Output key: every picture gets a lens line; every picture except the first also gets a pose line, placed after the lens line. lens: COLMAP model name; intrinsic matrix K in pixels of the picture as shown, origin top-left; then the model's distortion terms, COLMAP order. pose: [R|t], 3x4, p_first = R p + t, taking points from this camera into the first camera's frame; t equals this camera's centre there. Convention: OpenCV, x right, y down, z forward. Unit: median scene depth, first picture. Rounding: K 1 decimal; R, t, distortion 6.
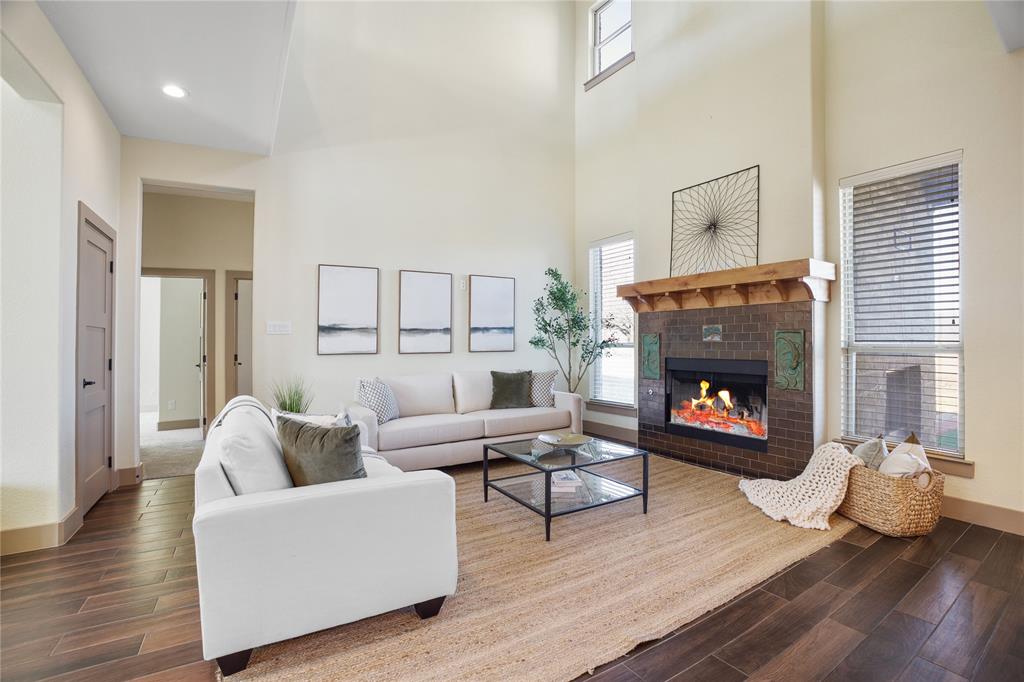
lens RADIAL K [[464.7, 0, 506.8], [0, 464.7, 343.2], [0, 0, 1]] dist [-0.064130, 0.002283]
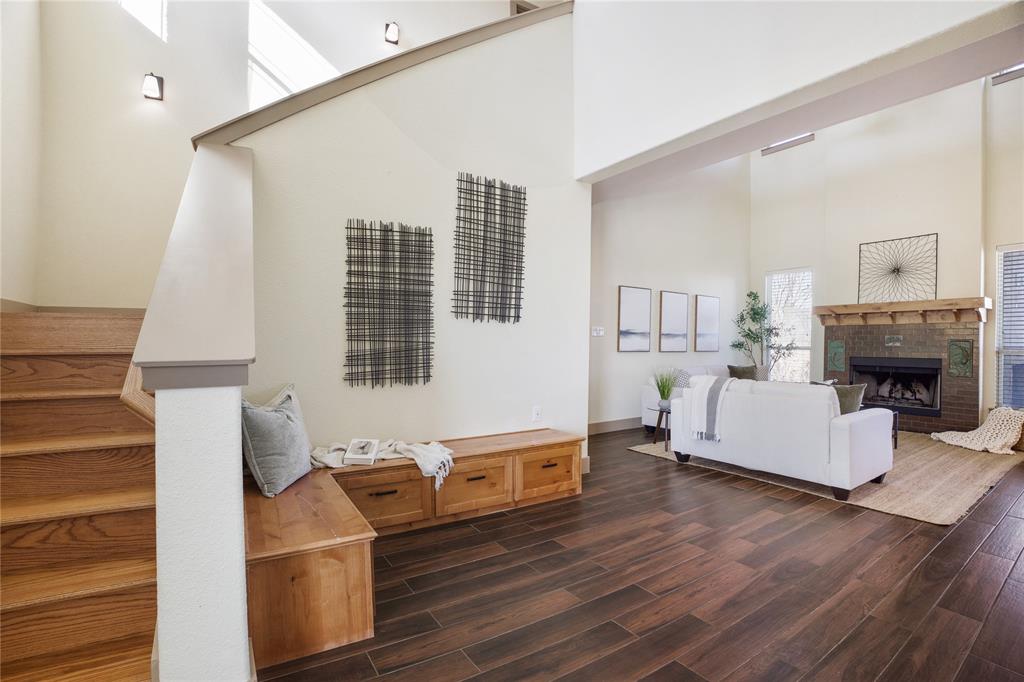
lens RADIAL K [[467.0, 0, 524.1], [0, 467.0, 347.3], [0, 0, 1]] dist [-0.020600, 0.000479]
pose [[0.995469, 0.015002, 0.093895, -0.851594], [-0.015287, 0.999880, 0.002324, 0.013544], [-0.093849, -0.003749, 0.995579, -0.376564]]
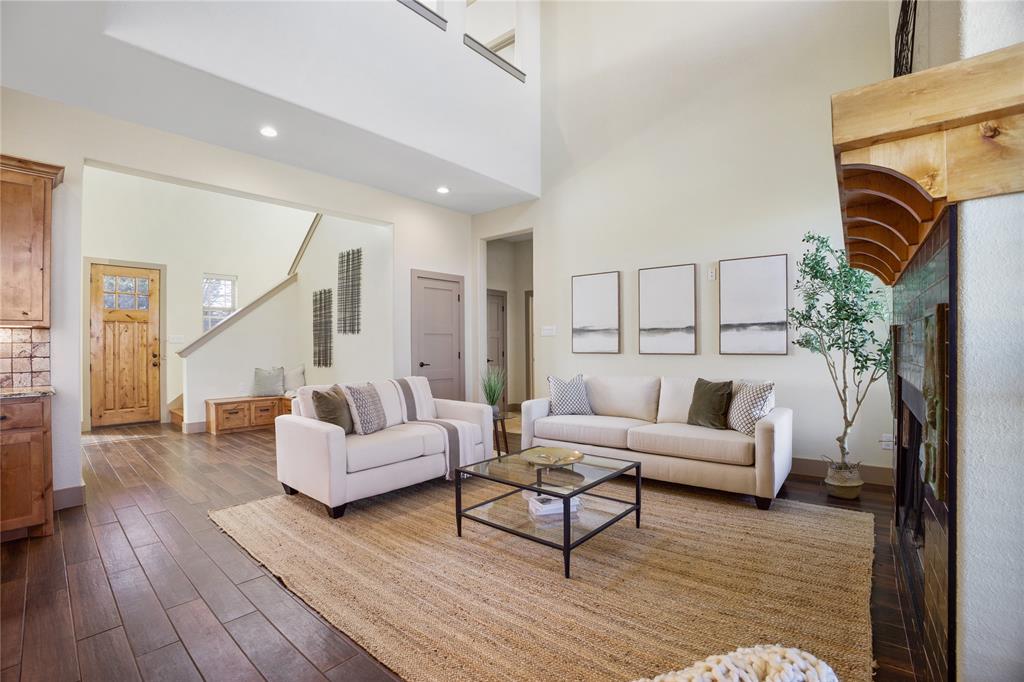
lens RADIAL K [[464.7, 0, 516.5], [0, 464.7, 341.6], [0, 0, 1]] dist [-0.064130, 0.002283]
pose [[0.338444, 0.000954, -0.940986, 0.681145], [0.003662, 0.999991, 0.002331, -0.007994], [0.940979, -0.004235, 0.338437, 0.468473]]
